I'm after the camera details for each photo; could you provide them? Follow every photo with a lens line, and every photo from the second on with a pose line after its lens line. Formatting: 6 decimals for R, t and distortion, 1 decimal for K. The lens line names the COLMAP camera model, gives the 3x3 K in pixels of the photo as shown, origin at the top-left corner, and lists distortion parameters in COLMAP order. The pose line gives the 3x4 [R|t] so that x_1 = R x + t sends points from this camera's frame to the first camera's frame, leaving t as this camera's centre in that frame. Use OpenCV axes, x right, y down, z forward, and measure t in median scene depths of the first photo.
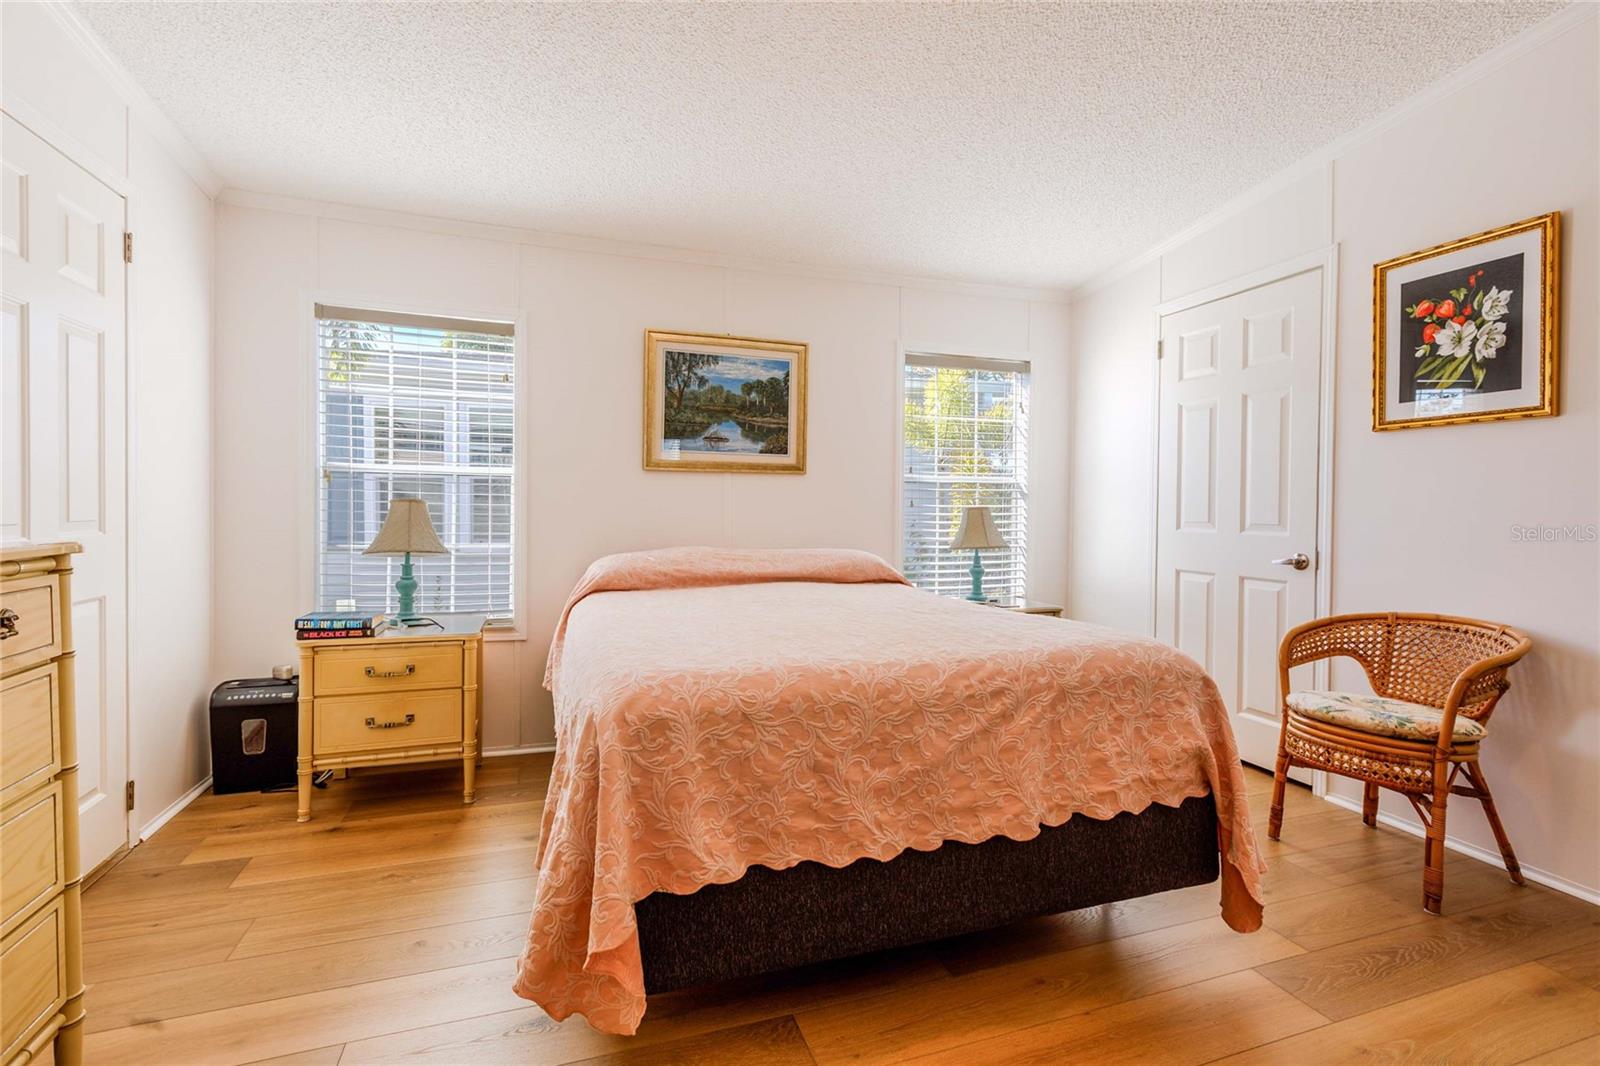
lens RADIAL K [[719.7, 0, 793.3], [0, 719.7, 516.3], [0, 0, 1]] dist [0.001274, -0.000638]
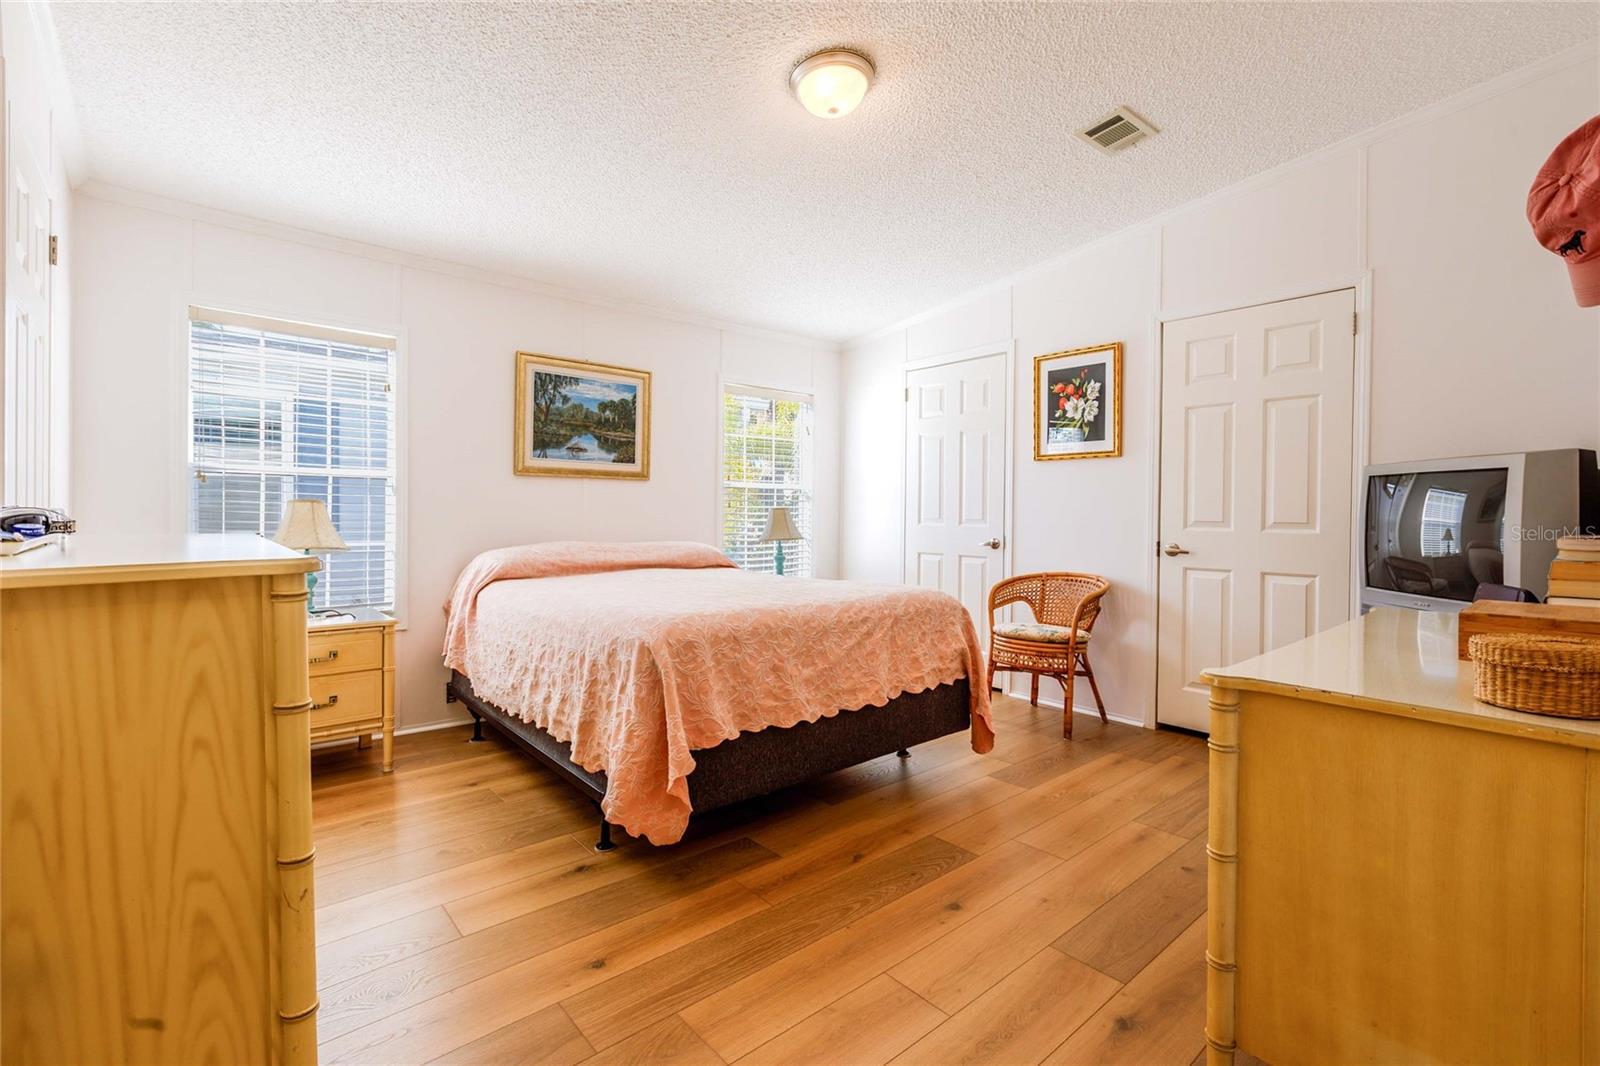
lens RADIAL K [[719.7, 0, 793.3], [0, 719.7, 516.3], [0, 0, 1]] dist [0.001274, -0.000638]
pose [[0.926500, -0.003448, 0.376279, -0.315434], [0.004273, 0.999990, -0.001360, 0.006118], [-0.376271, 0.002868, 0.926505, -0.302411]]
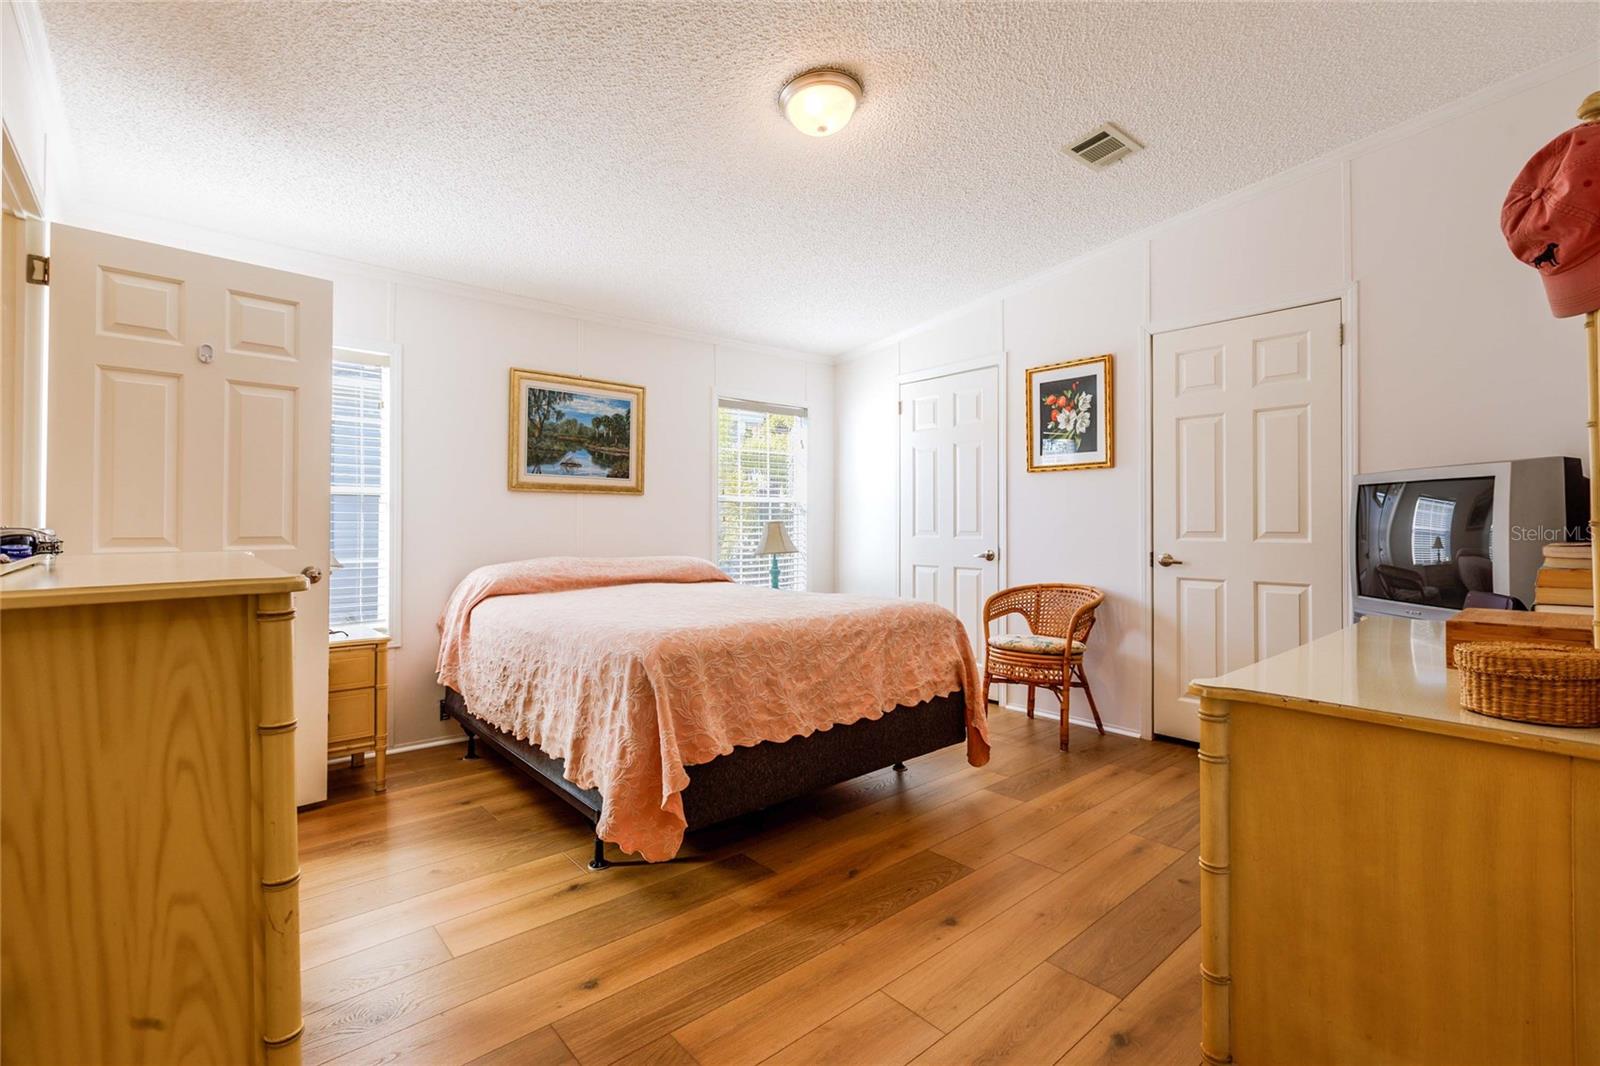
lens RADIAL K [[719.7, 0, 793.3], [0, 719.7, 516.3], [0, 0, 1]] dist [0.001274, -0.000638]
pose [[0.924894, -0.004278, 0.380202, -0.310429], [0.012582, 0.999733, -0.019360, 0.005142], [-0.380018, 0.022689, 0.924701, -0.306382]]
